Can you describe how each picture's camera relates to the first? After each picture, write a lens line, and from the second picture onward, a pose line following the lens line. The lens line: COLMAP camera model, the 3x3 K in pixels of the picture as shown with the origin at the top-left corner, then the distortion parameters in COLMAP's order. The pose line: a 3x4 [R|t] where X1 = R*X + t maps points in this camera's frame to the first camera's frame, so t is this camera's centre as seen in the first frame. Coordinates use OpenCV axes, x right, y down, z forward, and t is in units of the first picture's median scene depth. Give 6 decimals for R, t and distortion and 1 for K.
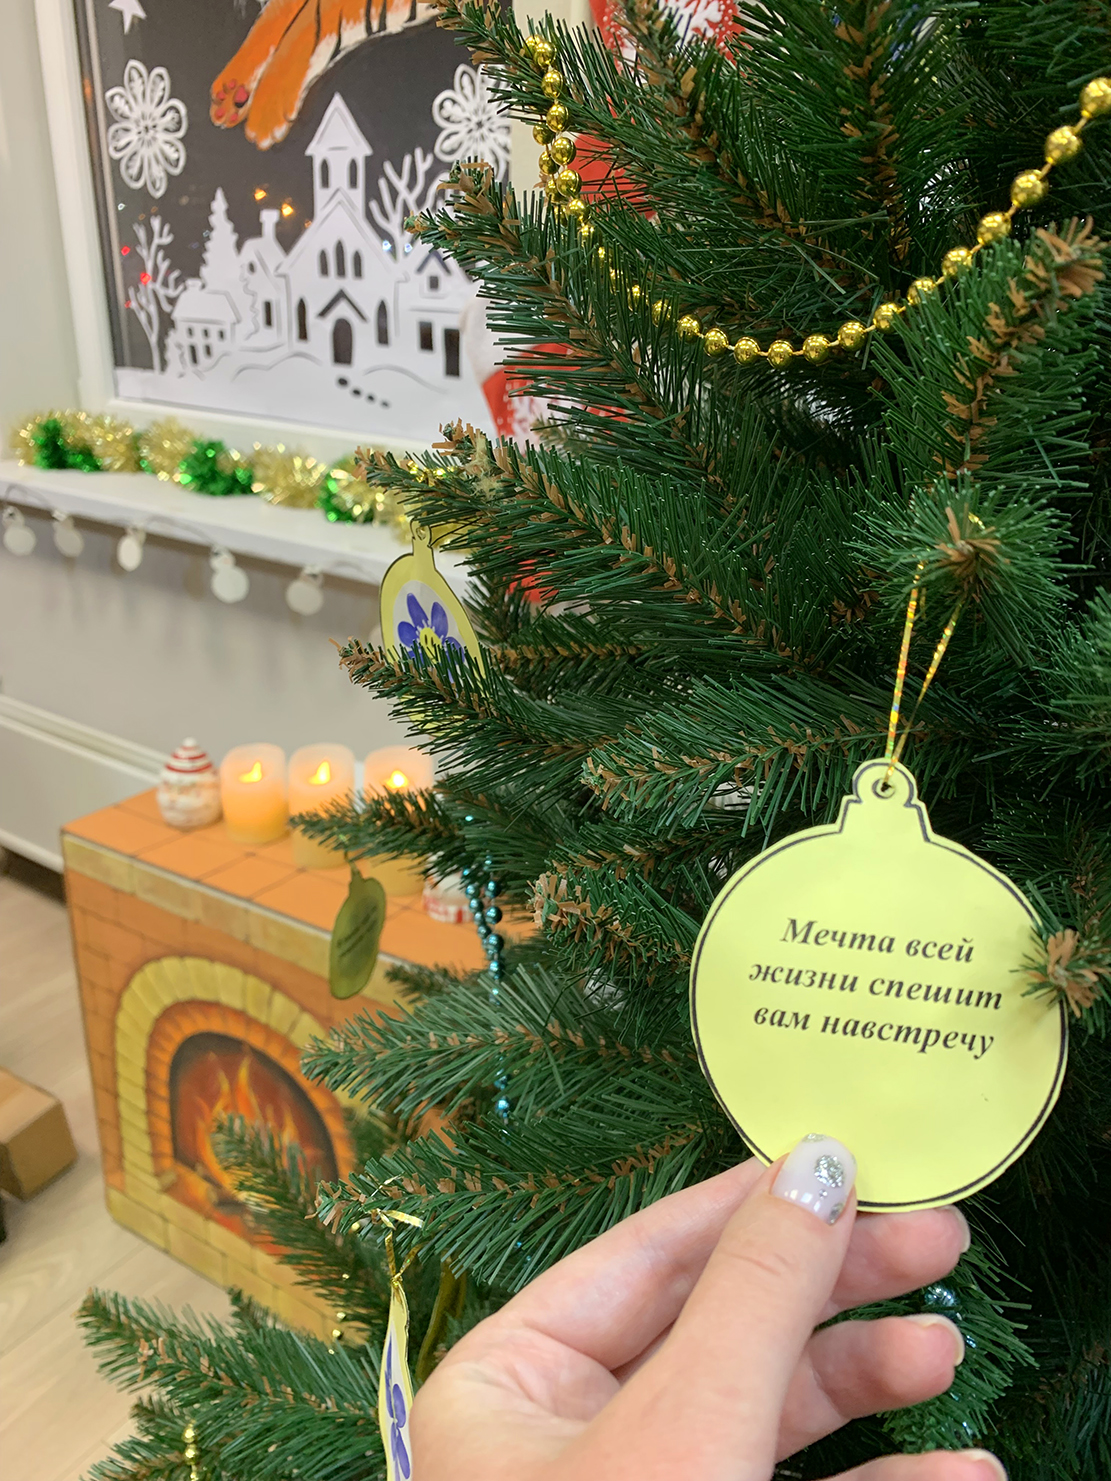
lens RADIAL K [[1126.3, 0, 555.5], [0, 1126.3, 740.5], [0, 0, 1]] dist [-0.000649, 0.003797]
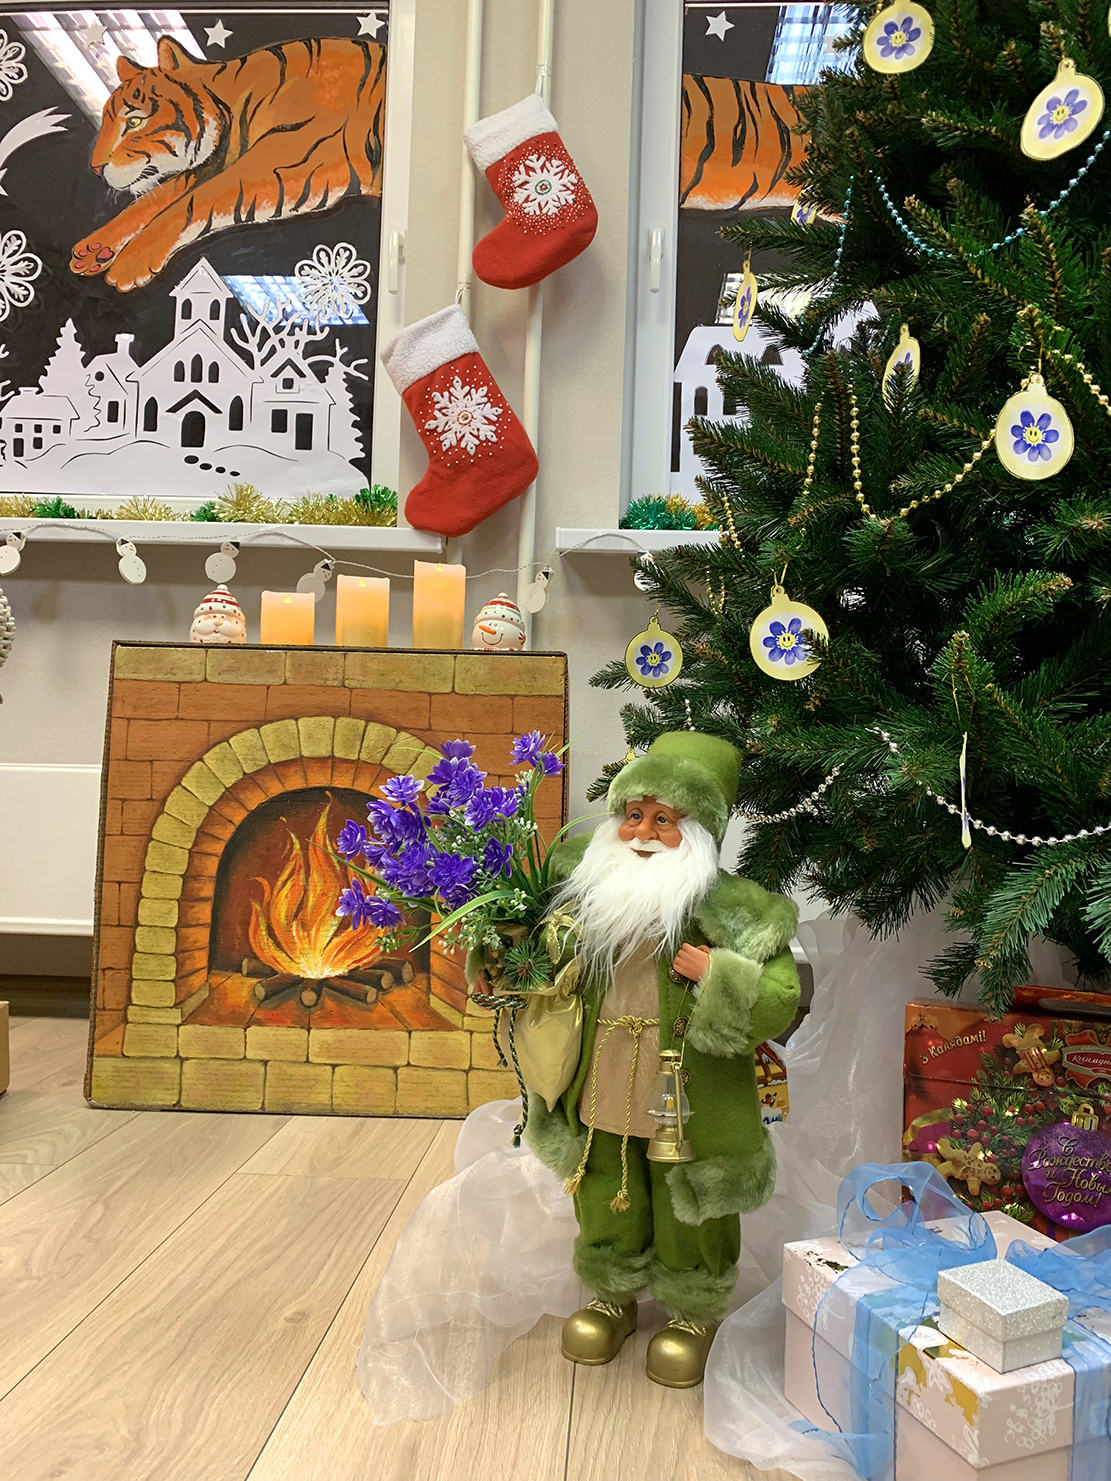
lens RADIAL K [[1126.3, 0, 555.5], [0, 1126.3, 740.5], [0, 0, 1]] dist [-0.000649, 0.003797]
pose [[0.871368, 0.014623, 0.490412, -0.463417], [0.185592, 0.915459, -0.357058, 0.491949], [-0.454173, 0.402146, 0.794988, -0.022546]]
